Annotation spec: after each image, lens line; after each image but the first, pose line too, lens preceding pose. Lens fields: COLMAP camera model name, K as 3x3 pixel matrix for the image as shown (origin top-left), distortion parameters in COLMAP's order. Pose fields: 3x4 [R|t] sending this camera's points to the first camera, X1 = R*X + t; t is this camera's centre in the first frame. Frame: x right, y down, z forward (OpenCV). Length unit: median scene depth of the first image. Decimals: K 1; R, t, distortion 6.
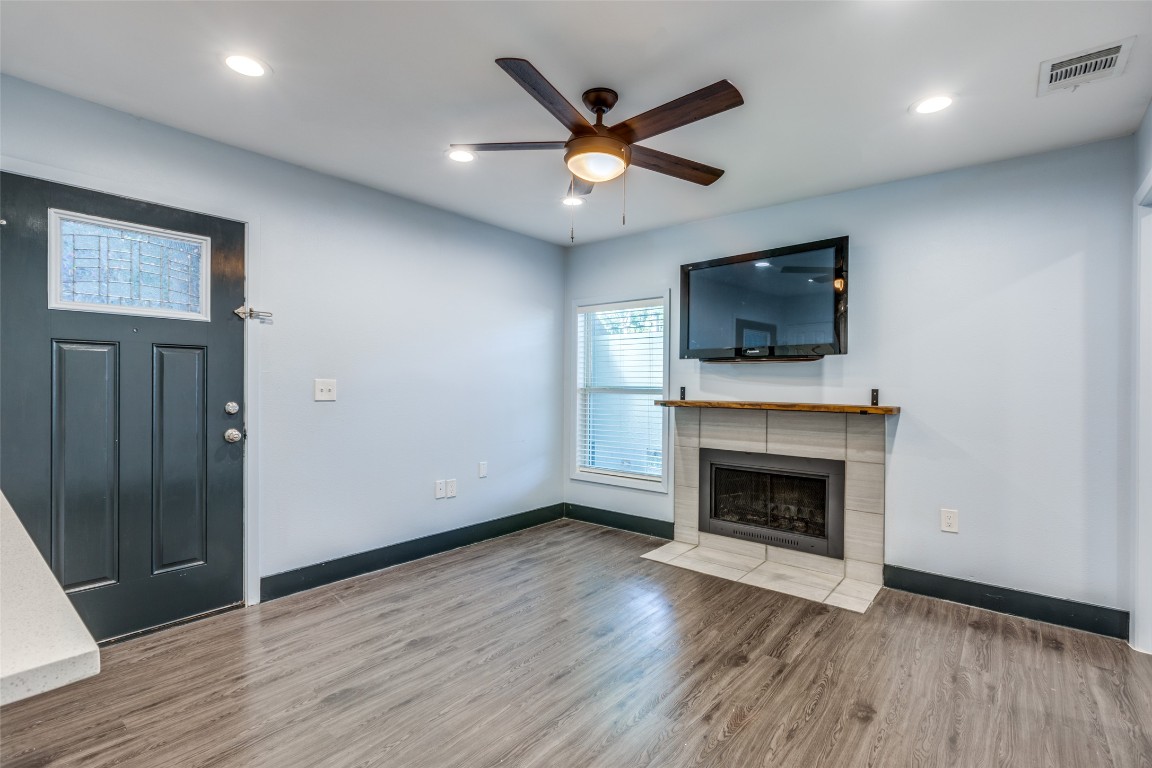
lens RADIAL K [[527.7, 0, 578.5], [0, 527.7, 388.3], [0, 0, 1]] dist [-0.007940, 0.007689]
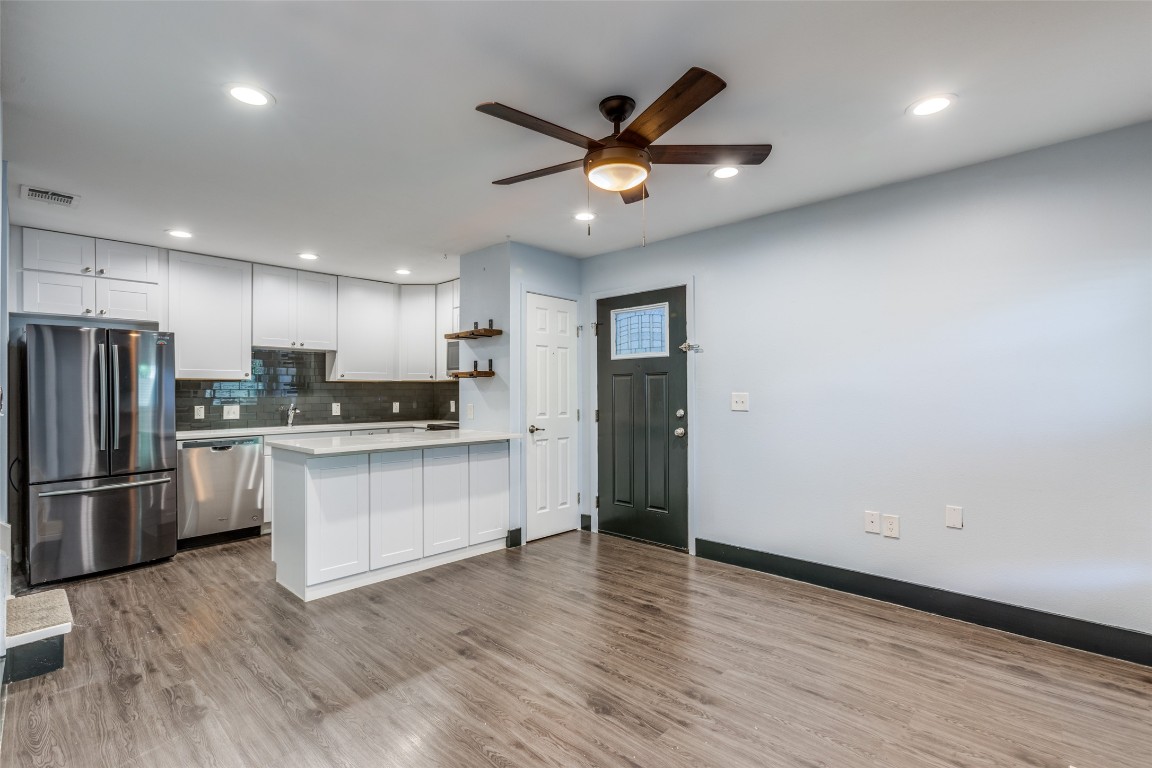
lens RADIAL K [[527.7, 0, 570.5], [0, 527.7, 385.5], [0, 0, 1]] dist [-0.007940, 0.007689]
pose [[-0.078817, -0.027815, -0.996501, 0.830443], [-0.003748, 0.999612, -0.027606, 0.001655], [0.996882, 0.001559, -0.078890, 0.804677]]
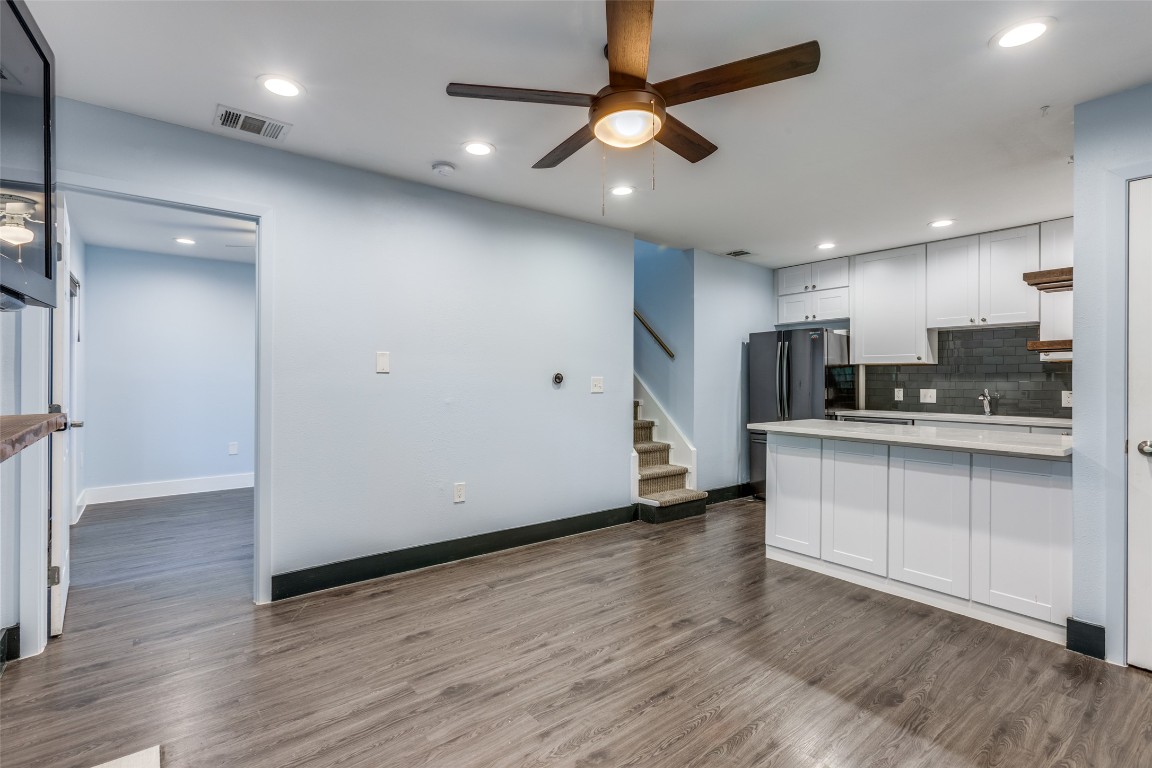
lens RADIAL K [[527.7, 0, 570.9], [0, 527.7, 378.0], [0, 0, 1]] dist [-0.007940, 0.007689]
pose [[-0.976578, -0.015504, 0.214604, -0.052946], [-0.013953, 0.999864, 0.008737, -0.011715], [-0.214710, 0.005538, -0.976662, 1.518459]]
